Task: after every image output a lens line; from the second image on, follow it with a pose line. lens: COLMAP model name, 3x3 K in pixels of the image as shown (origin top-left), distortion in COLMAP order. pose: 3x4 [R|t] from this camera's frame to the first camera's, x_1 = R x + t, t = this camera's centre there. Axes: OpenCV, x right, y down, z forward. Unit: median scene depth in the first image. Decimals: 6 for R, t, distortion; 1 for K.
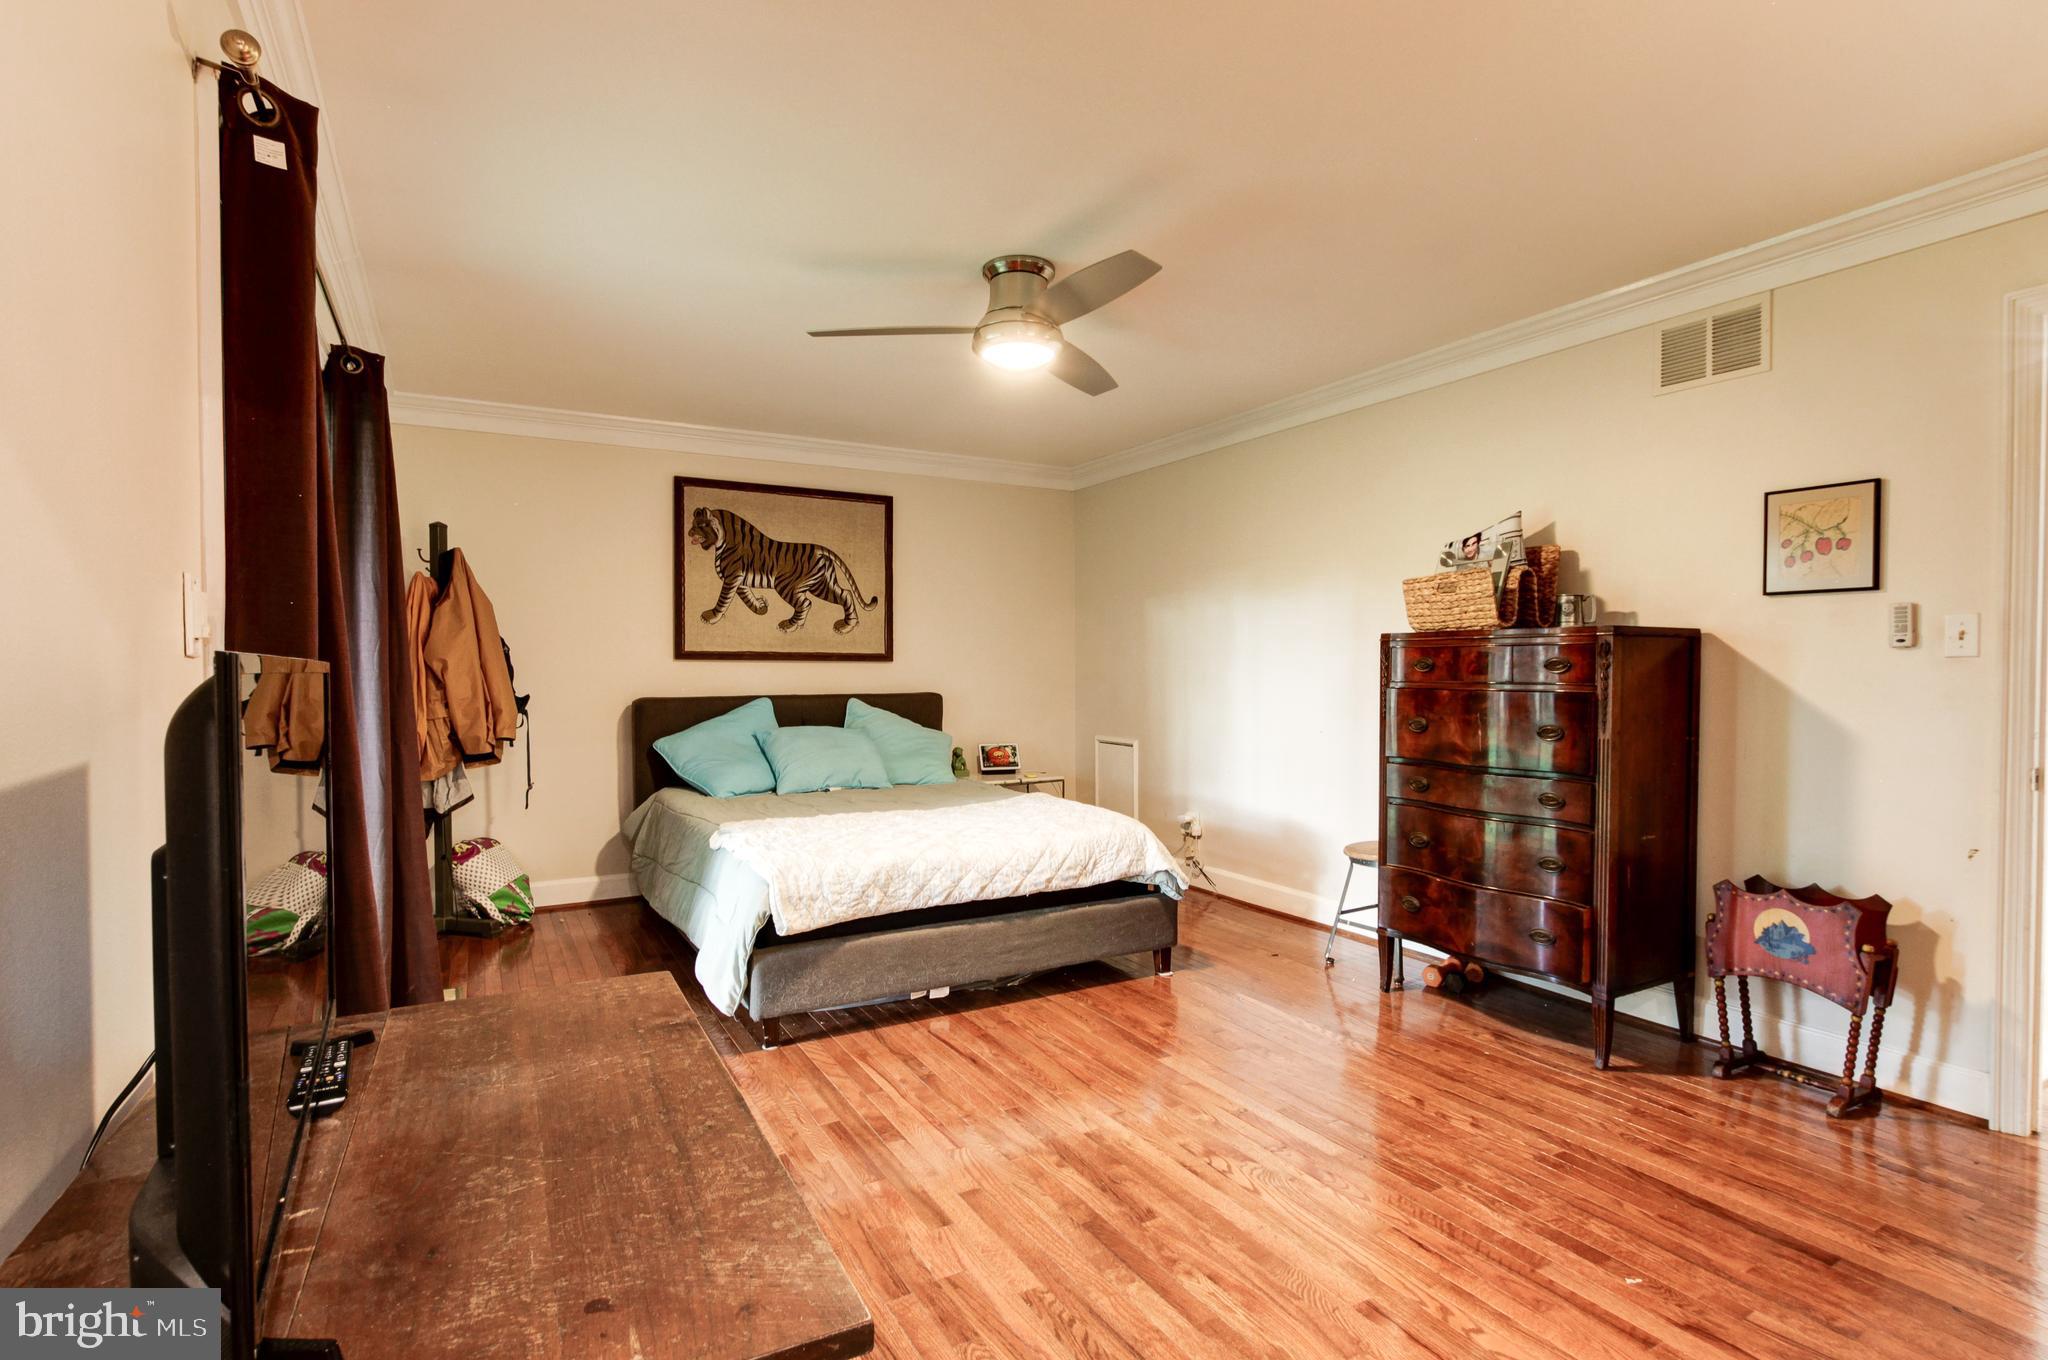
lens RADIAL K [[1011.7, 0, 1015.9], [0, 1011.7, 682.2], [0, 0, 1]] dist [-0.005052, -0.000135]
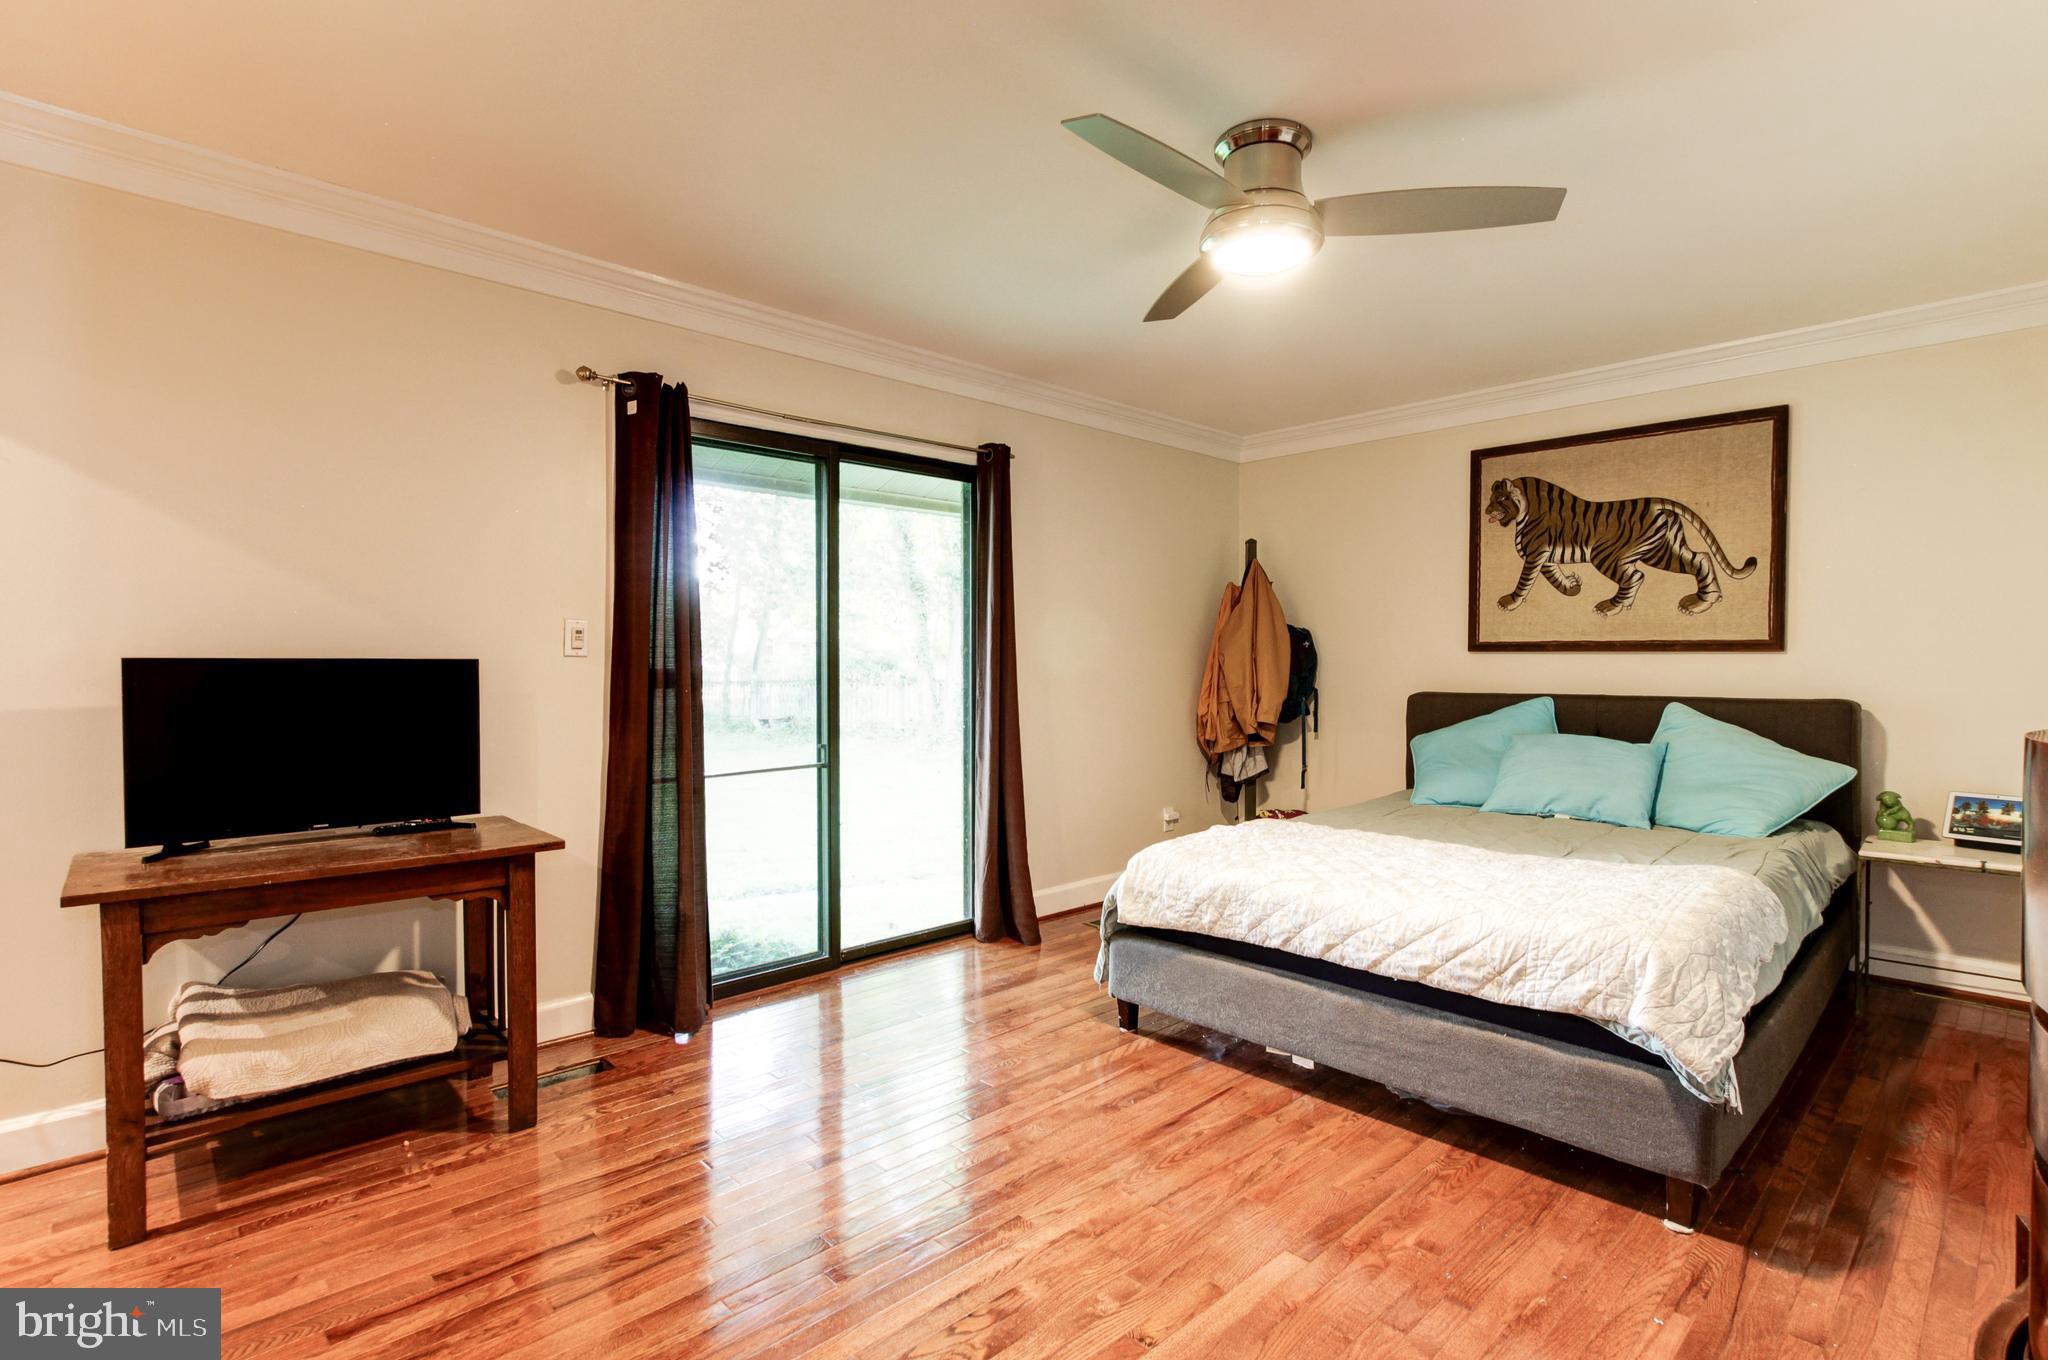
lens RADIAL K [[967.2, 0, 1020.2], [0, 967.2, 674.8], [0, 0, 1]] dist [-0.009321, 0.001400]
pose [[0.253696, 0.014591, -0.967174, 0.398086], [-0.014950, 0.999826, 0.011162, -0.004994], [0.967169, 0.011628, 0.253869, 0.379168]]
